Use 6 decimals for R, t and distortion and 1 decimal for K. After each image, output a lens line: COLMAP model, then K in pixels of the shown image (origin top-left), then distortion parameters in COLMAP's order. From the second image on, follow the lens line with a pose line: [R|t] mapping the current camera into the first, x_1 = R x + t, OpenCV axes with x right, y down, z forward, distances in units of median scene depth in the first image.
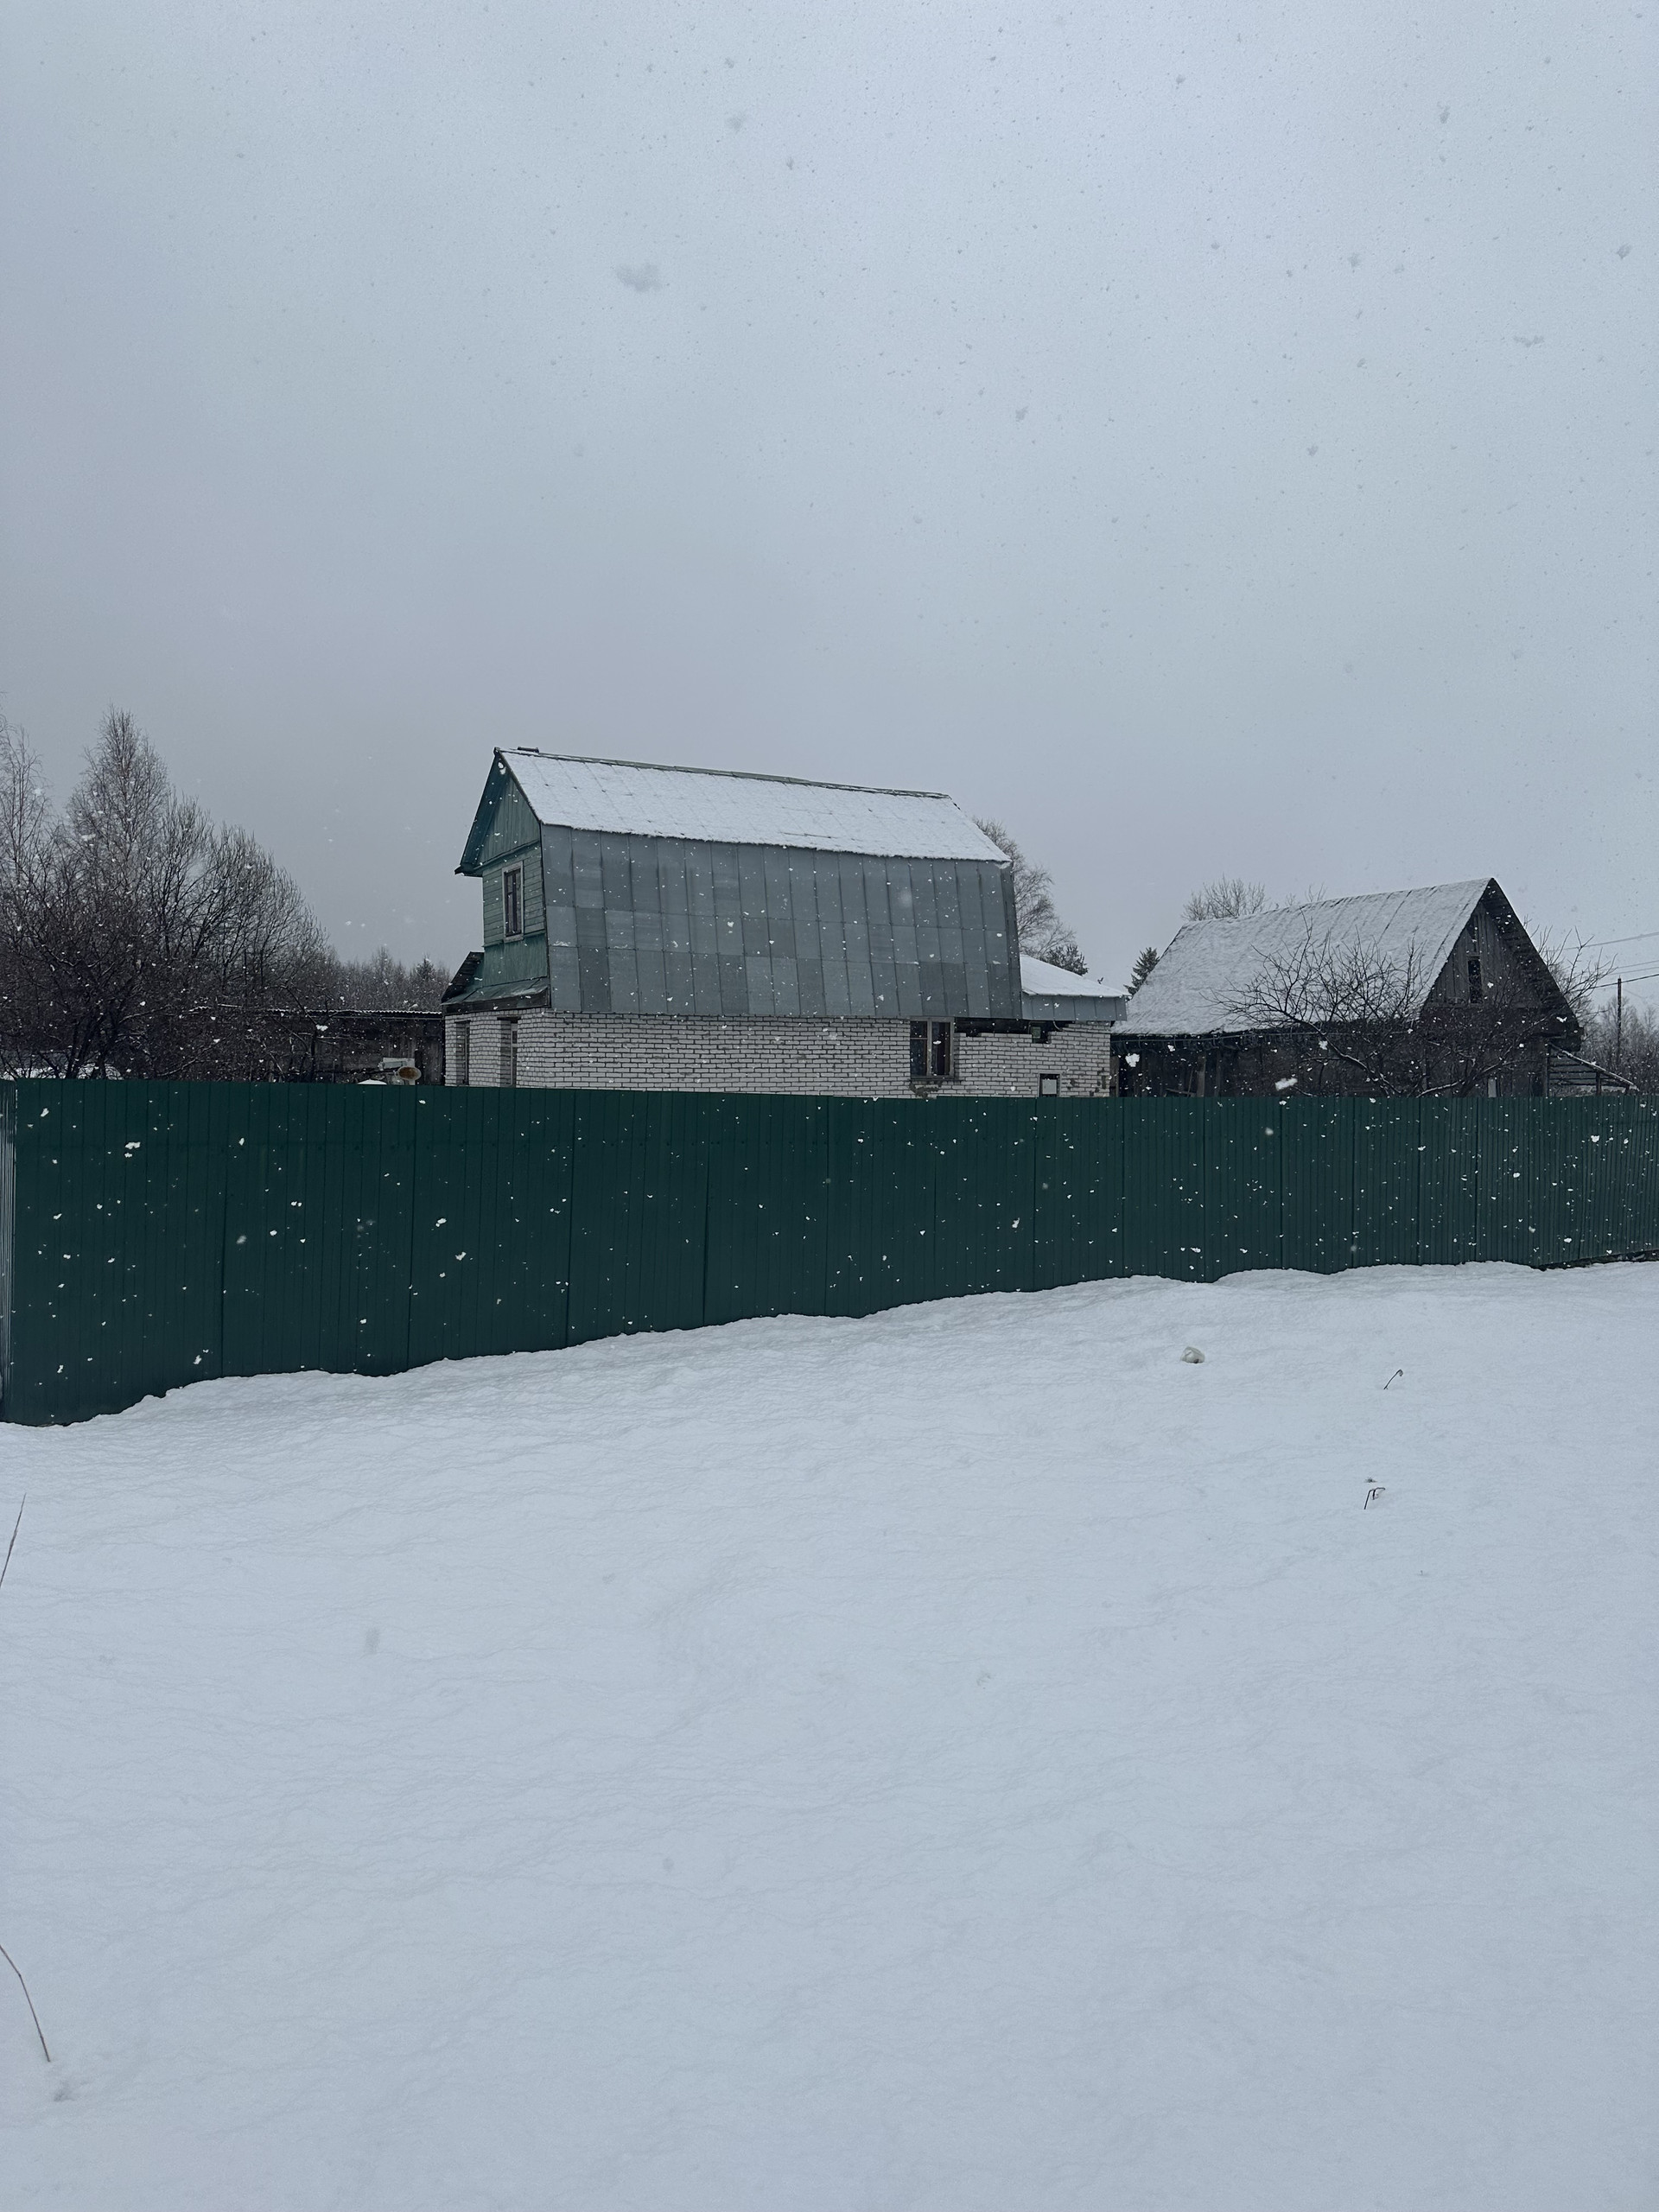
lens RADIAL K [[1524.1, 0, 830.1], [0, 1524.1, 1102.1], [0, 0, 1]] dist [0.087626, 0.000862]
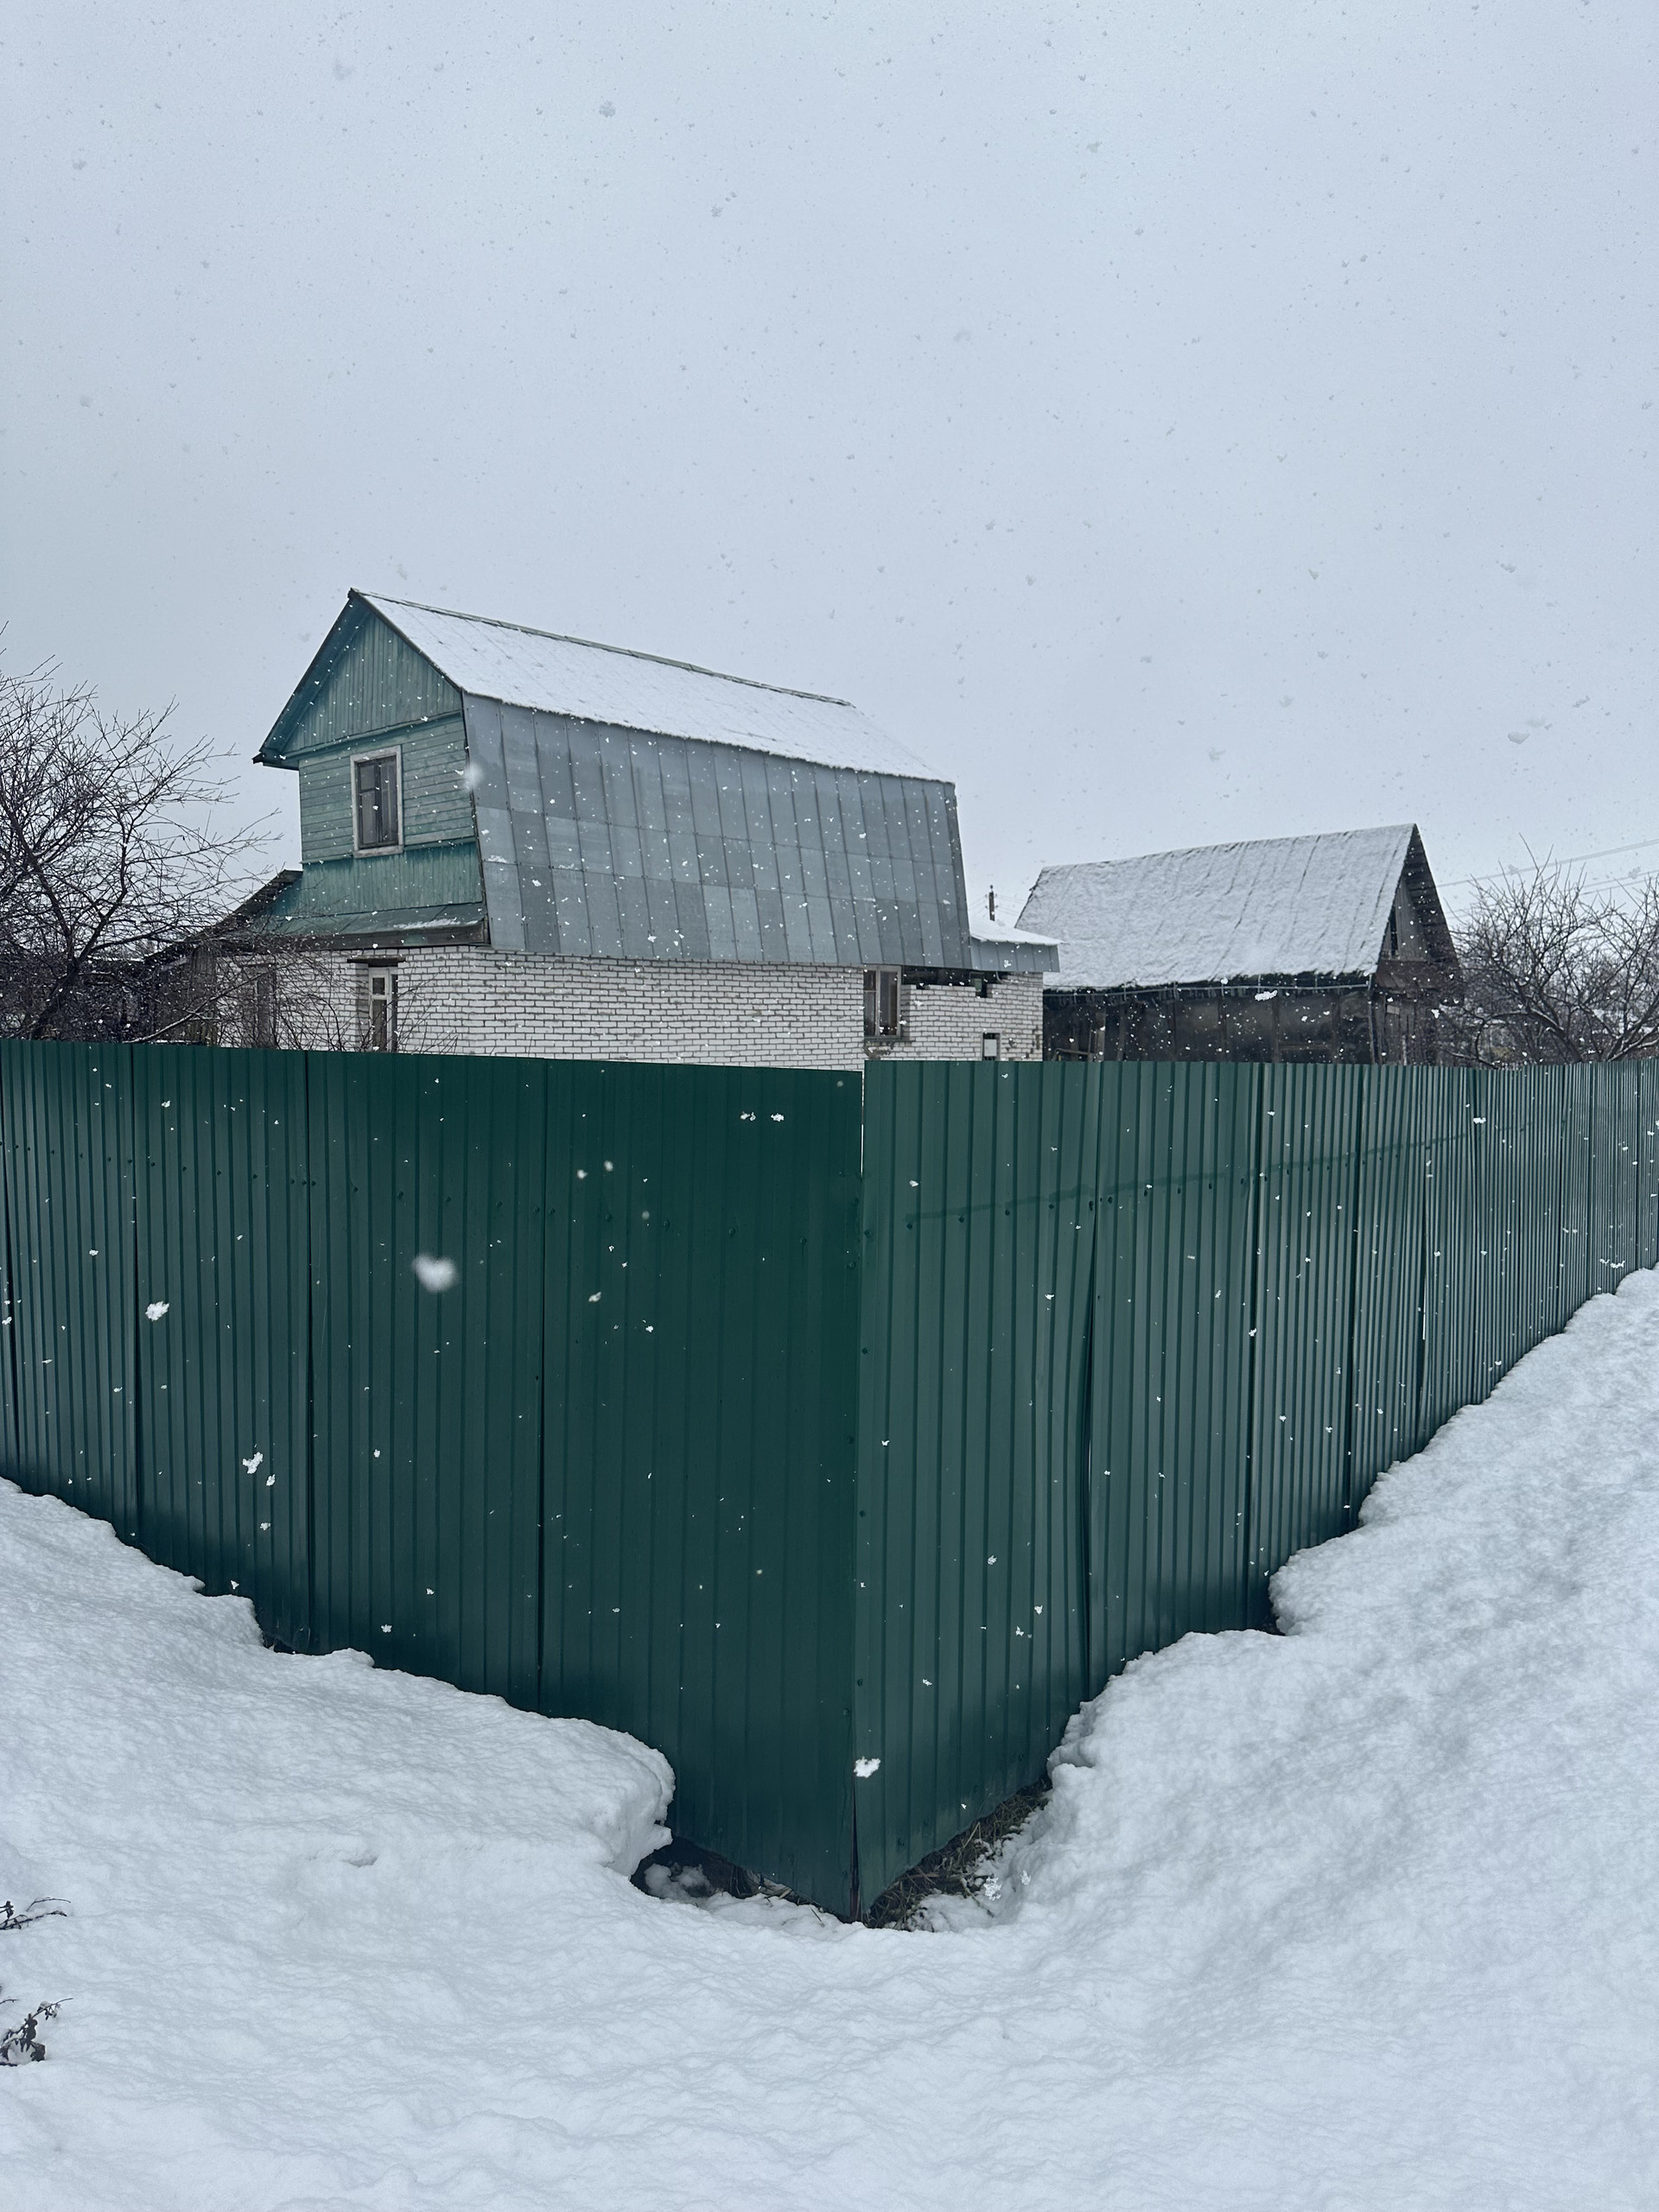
lens RADIAL K [[1524.1, 0, 817.4], [0, 1524.1, 1102.9], [0, 0, 1]] dist [0.087626, 0.000862]
pose [[0.952528, -0.017276, 0.303959, -0.225801], [0.008539, 0.999512, 0.030050, -0.006215], [-0.304330, -0.026028, 0.952211, 0.218253]]
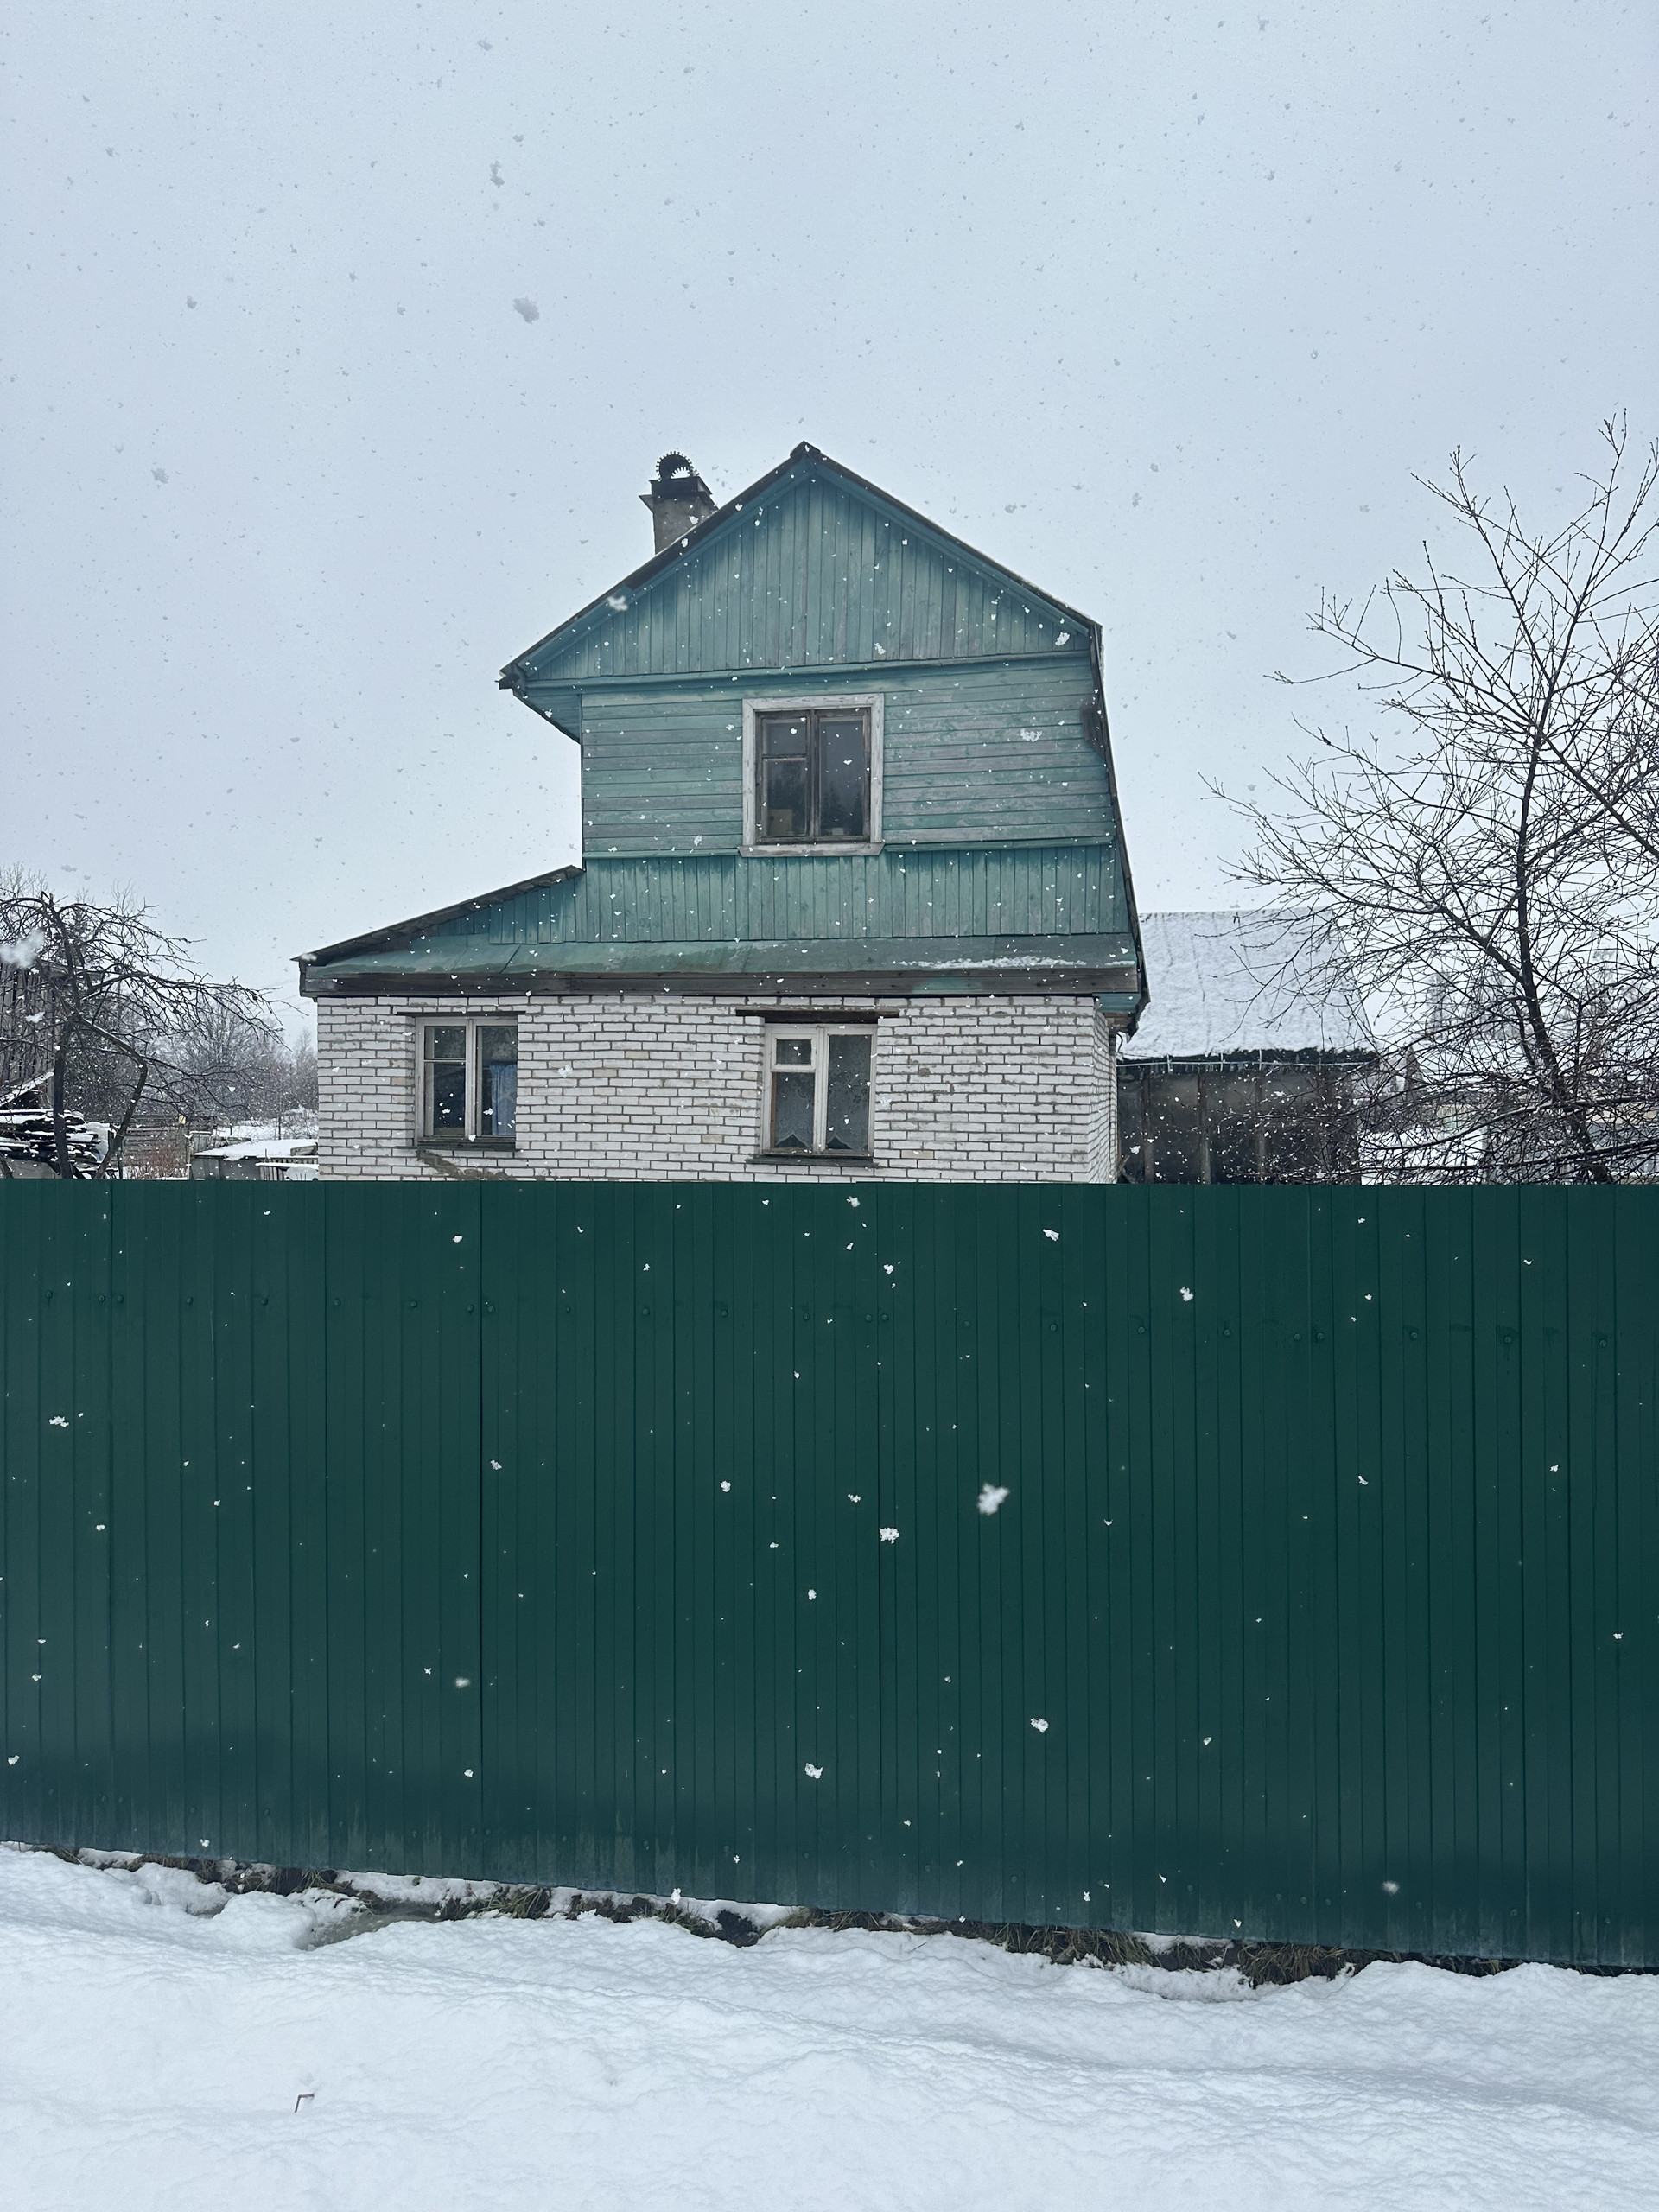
lens RADIAL K [[1524.1, 0, 830.8], [0, 1524.1, 1106.1], [0, 0, 1]] dist [0.087626, 0.000862]
pose [[0.633788, -0.009310, 0.773451, -0.562652], [0.017278, 0.999848, -0.002123, -0.023594], [-0.773314, 0.014710, 0.633853, 0.667926]]
